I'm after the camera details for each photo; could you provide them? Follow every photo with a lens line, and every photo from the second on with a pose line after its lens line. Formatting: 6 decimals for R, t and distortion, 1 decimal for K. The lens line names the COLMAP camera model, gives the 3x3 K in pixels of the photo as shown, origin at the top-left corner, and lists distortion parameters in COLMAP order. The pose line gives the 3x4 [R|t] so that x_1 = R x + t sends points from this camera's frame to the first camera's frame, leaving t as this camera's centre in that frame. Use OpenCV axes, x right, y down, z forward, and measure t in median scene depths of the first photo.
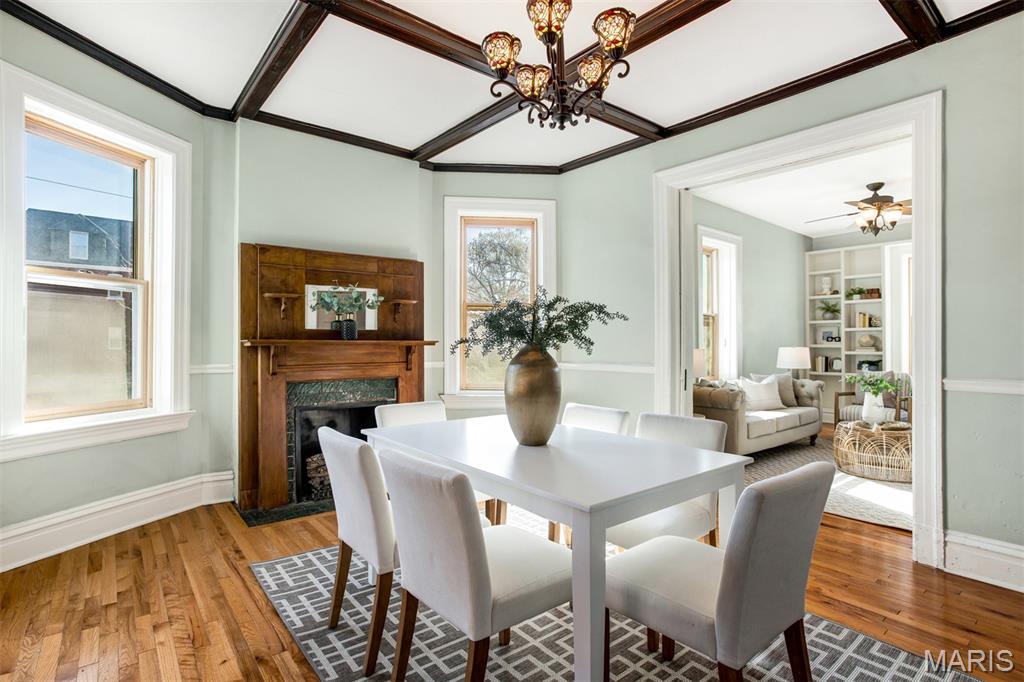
lens RADIAL K [[500.6, 0, 506.0], [0, 500.6, 343.6], [0, 0, 1]] dist [-0.032435, 0.006710]
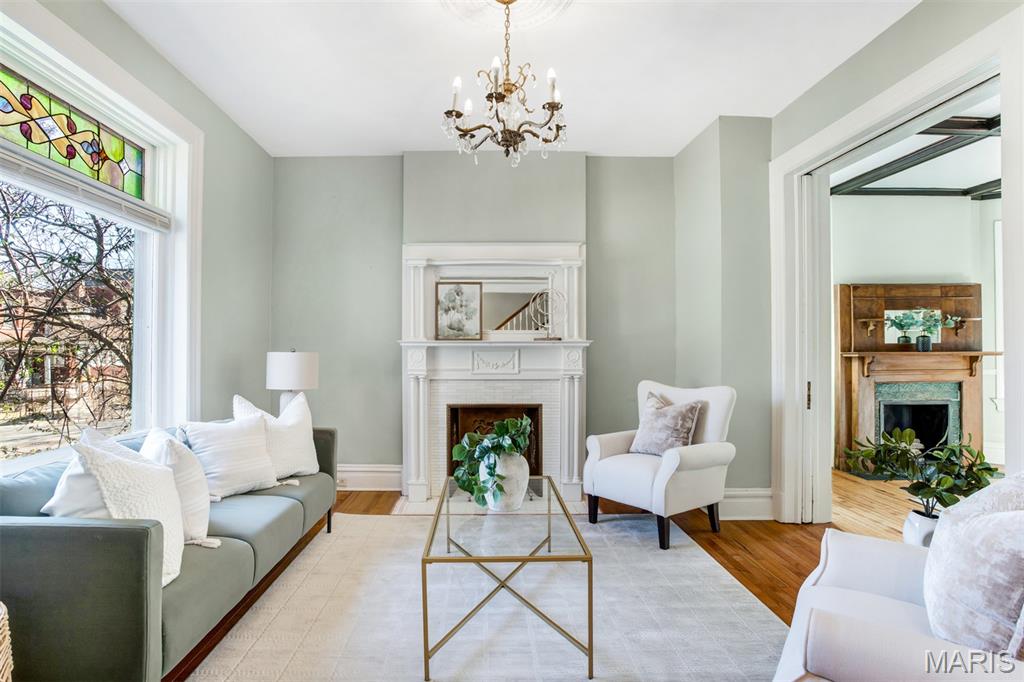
lens RADIAL K [[500.6, 0, 508.3], [0, 500.6, 356.9], [0, 0, 1]] dist [-0.032435, 0.006710]
pose [[0.780170, 0.000278, -0.625567, -0.288618], [0.006766, 0.999938, 0.008883, -0.009167], [0.625531, -0.011163, 0.780120, -0.532598]]
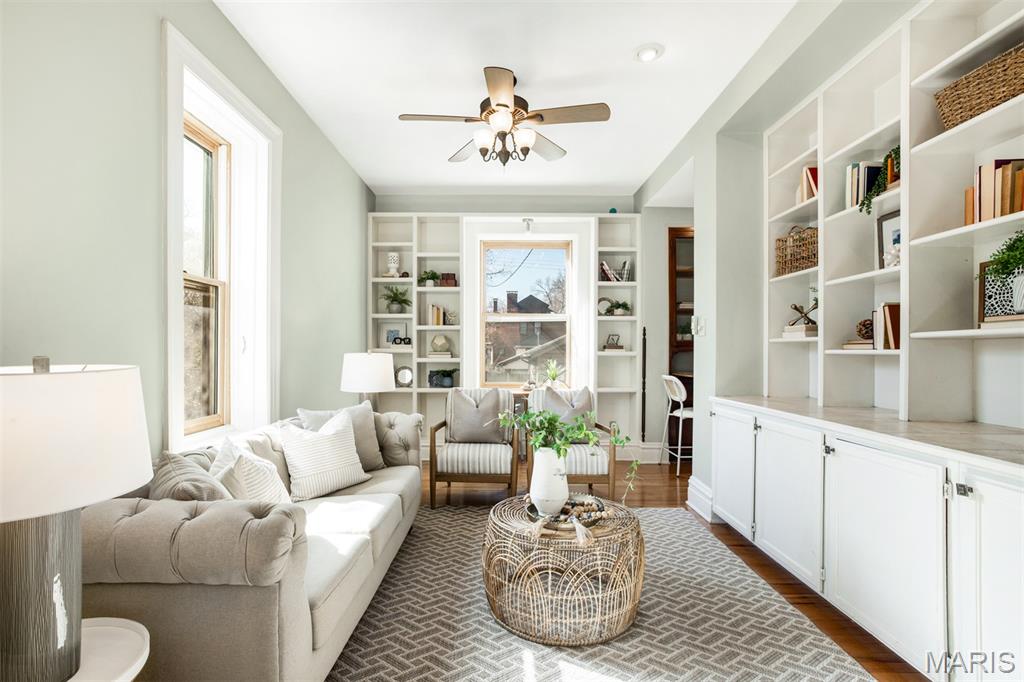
lens RADIAL K [[500.6, 0, 480.0], [0, 500.6, 346.8], [0, 0, 1]] dist [-0.032435, 0.006710]
pose [[0.662958, 0.003924, 0.748646, 0.319270], [-0.001499, 0.999991, -0.003914, 0.003650], [-0.748655, 0.001472, 0.662958, 0.701645]]
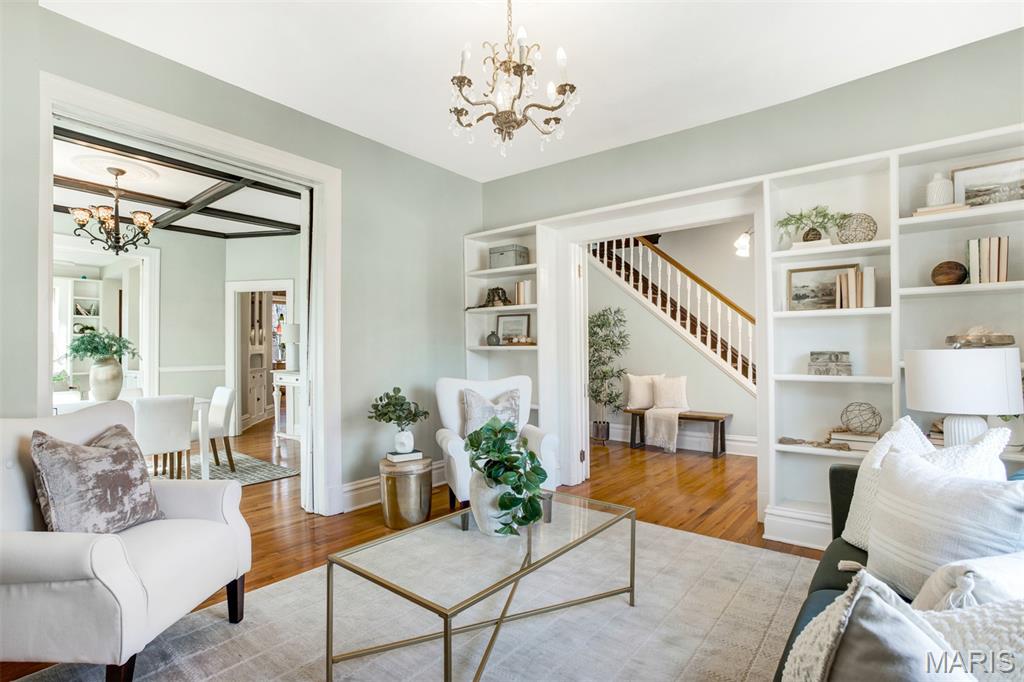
lens RADIAL K [[500.6, 0, 488.8], [0, 500.6, 344.6], [0, 0, 1]] dist [-0.032435, 0.006710]
pose [[-0.186677, 0.006643, 0.982399, -1.017275], [-0.000181, 0.999977, -0.006796, -0.013875], [-0.982421, -0.001447, -0.186672, -0.084431]]
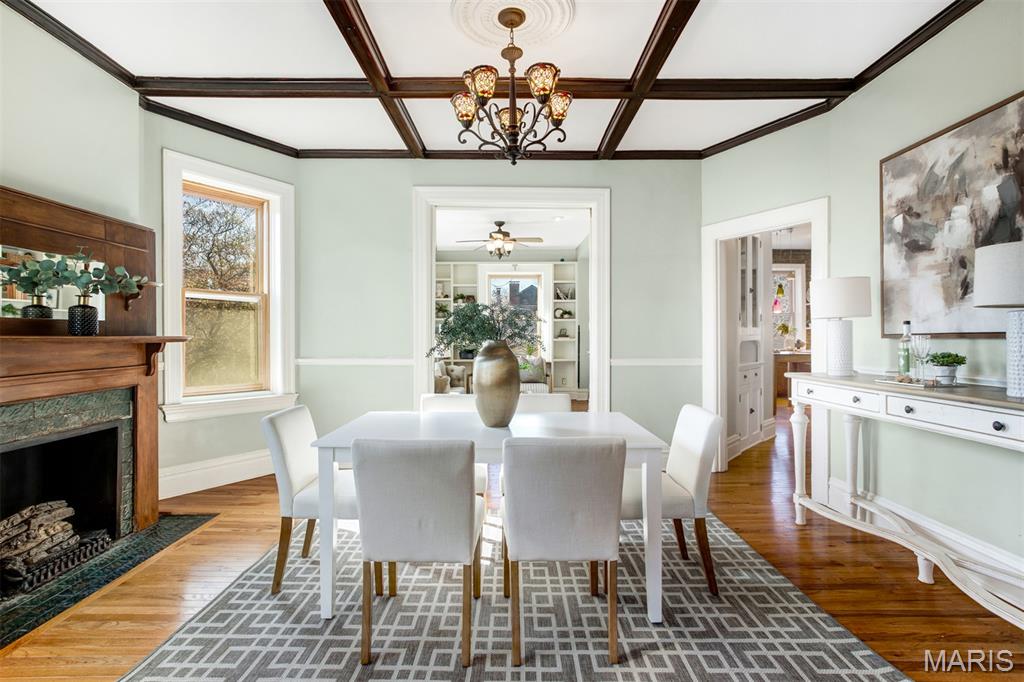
lens RADIAL K [[500.6, 0, 506.0], [0, 500.6, 340.3], [0, 0, 1]] dist [-0.032435, 0.006710]
pose [[0.628933, -0.008418, 0.777414, -0.378593], [0.000801, 0.999948, 0.010180, -0.005594], [-0.777459, -0.005780, 0.628907, 0.109000]]
